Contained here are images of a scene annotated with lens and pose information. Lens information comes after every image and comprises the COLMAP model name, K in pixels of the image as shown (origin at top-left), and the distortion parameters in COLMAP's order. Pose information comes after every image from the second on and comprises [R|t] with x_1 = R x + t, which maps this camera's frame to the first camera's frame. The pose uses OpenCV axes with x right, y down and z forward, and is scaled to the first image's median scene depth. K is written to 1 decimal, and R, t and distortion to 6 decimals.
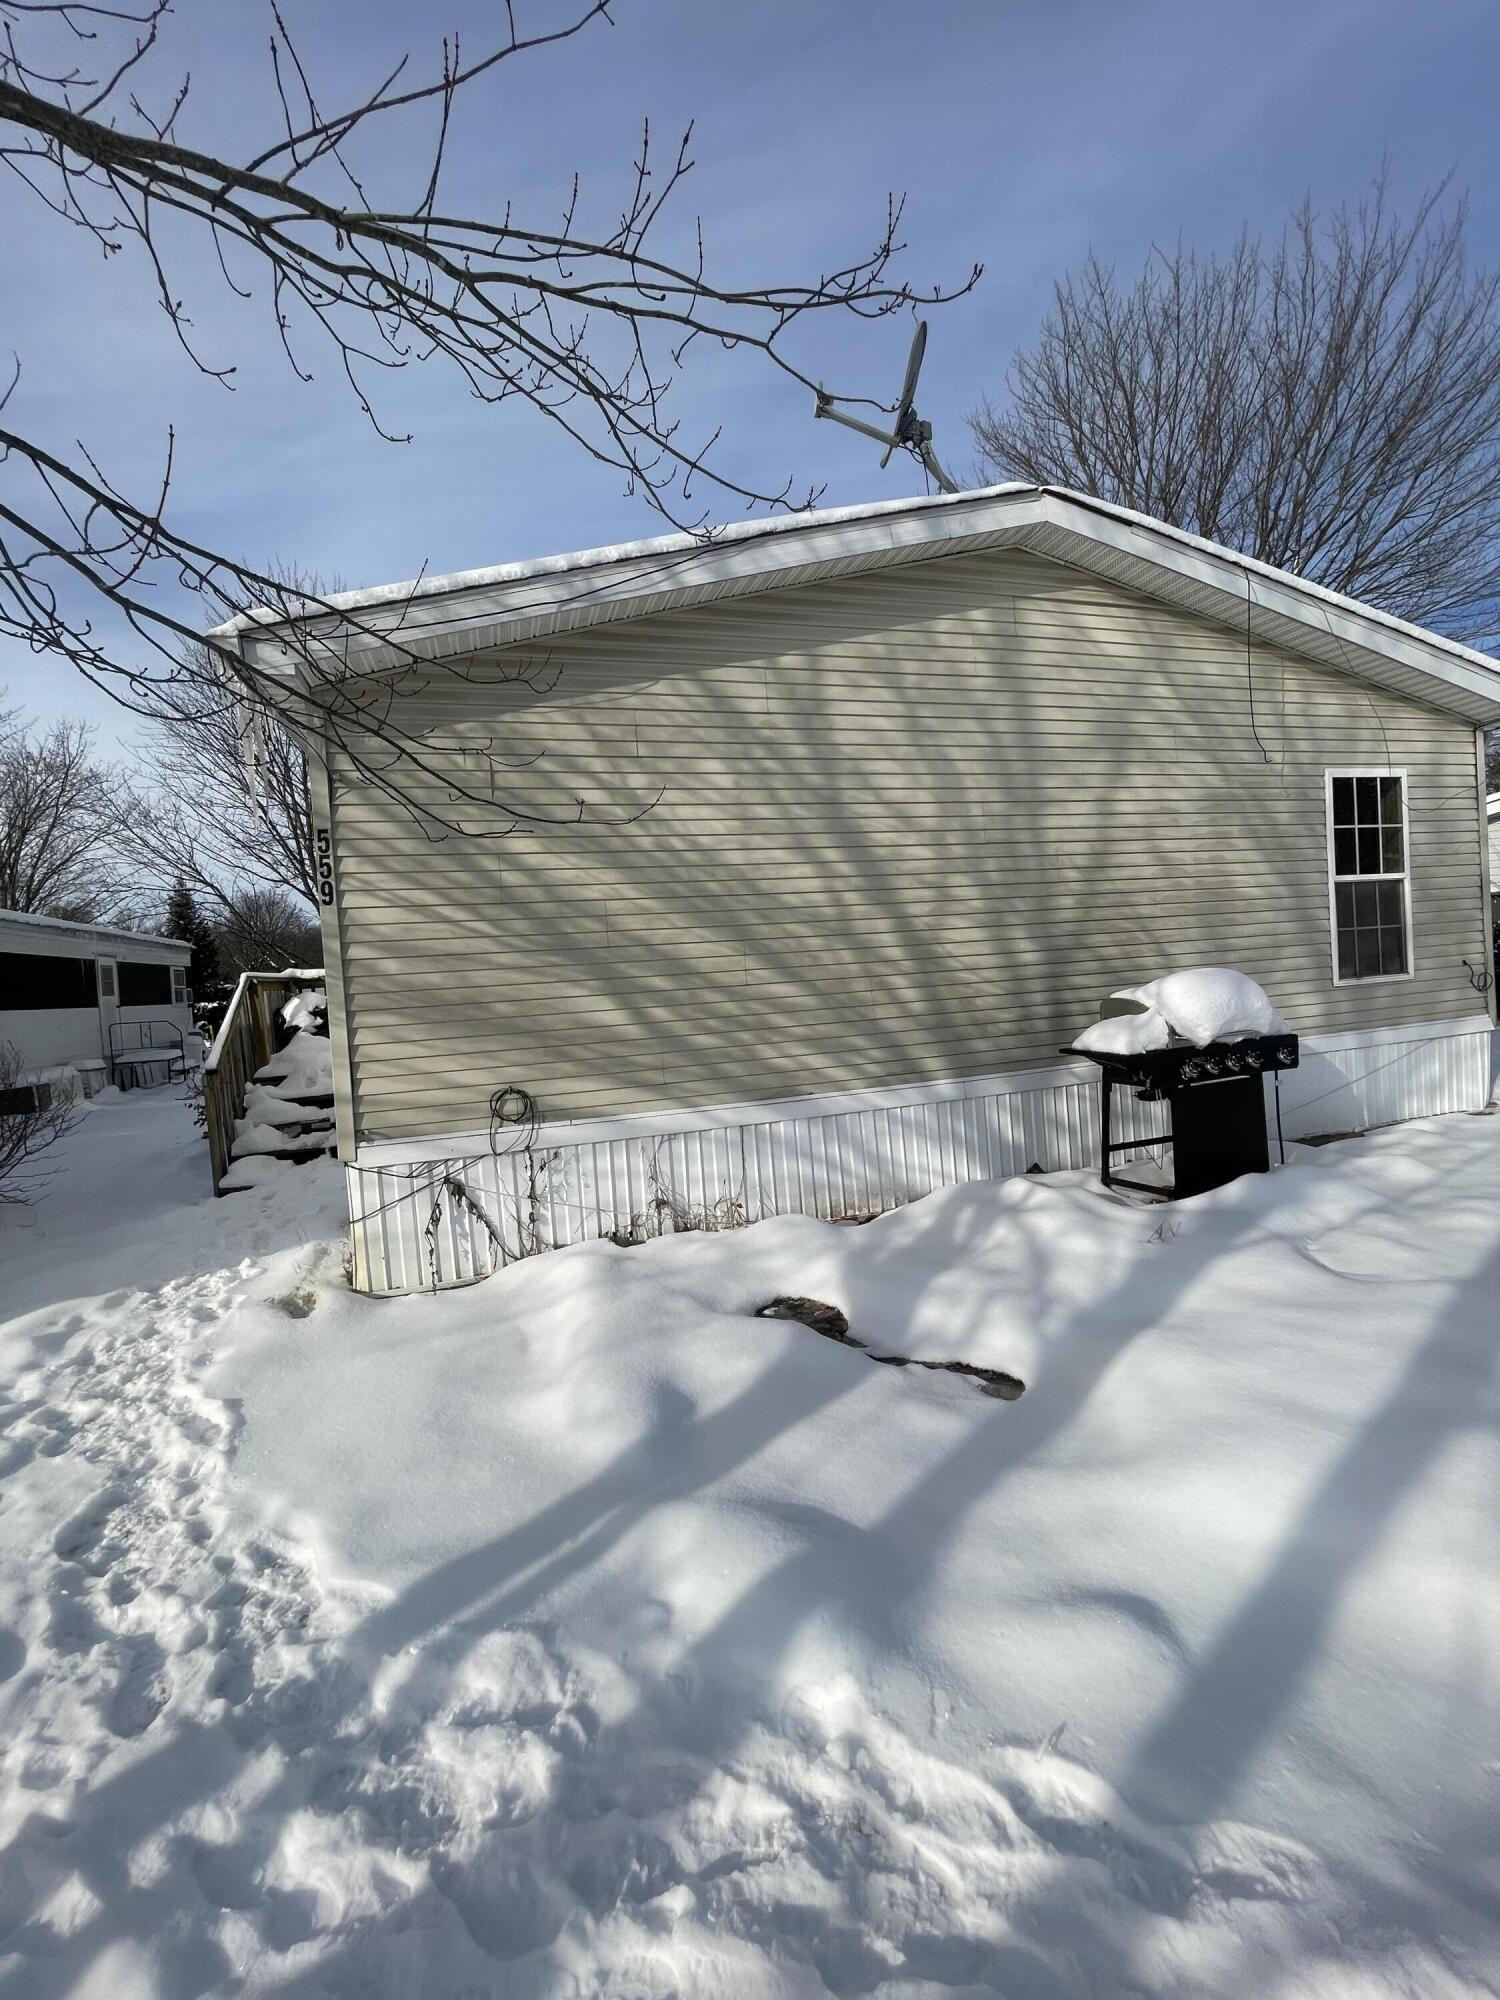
lens RADIAL K [[793.0, 0, 750.0], [0, 793.0, 1000.0], [0, 0, 1]] dist [0.000213, 0.000141]
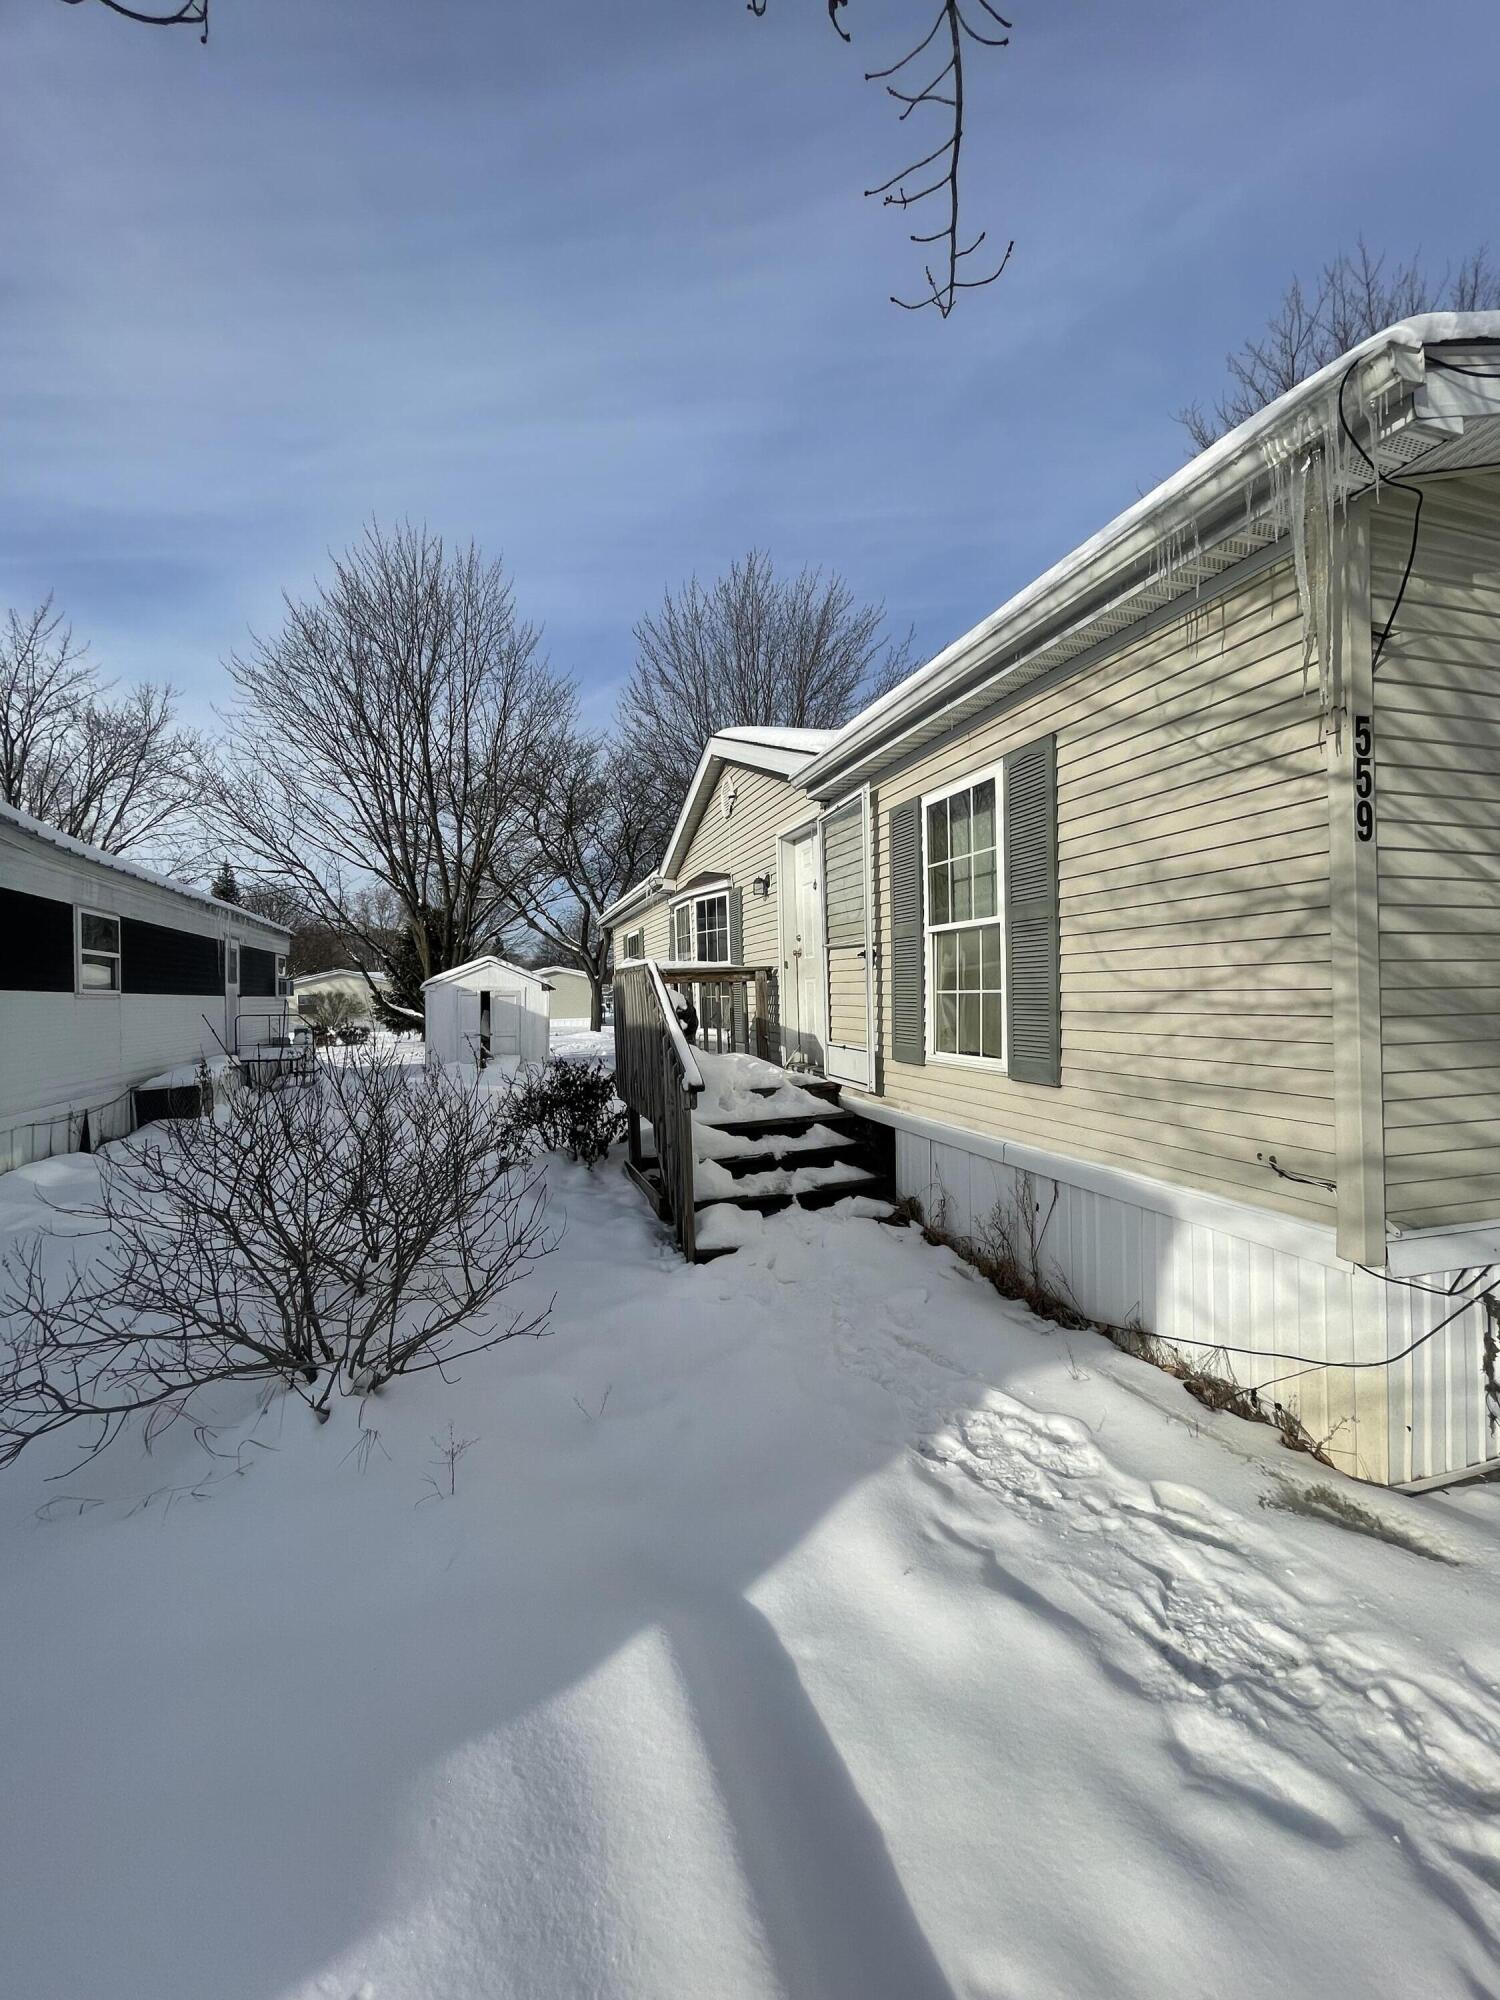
lens RADIAL K [[793.0, 0, 750.0], [0, 793.0, 1000.0], [0, 0, 1]] dist [0.000213, 0.000141]
pose [[0.998359, 0.046359, 0.033606, -0.977202], [-0.045460, 0.998601, -0.027020, 0.038470], [-0.034812, 0.025448, 0.999070, 0.397049]]
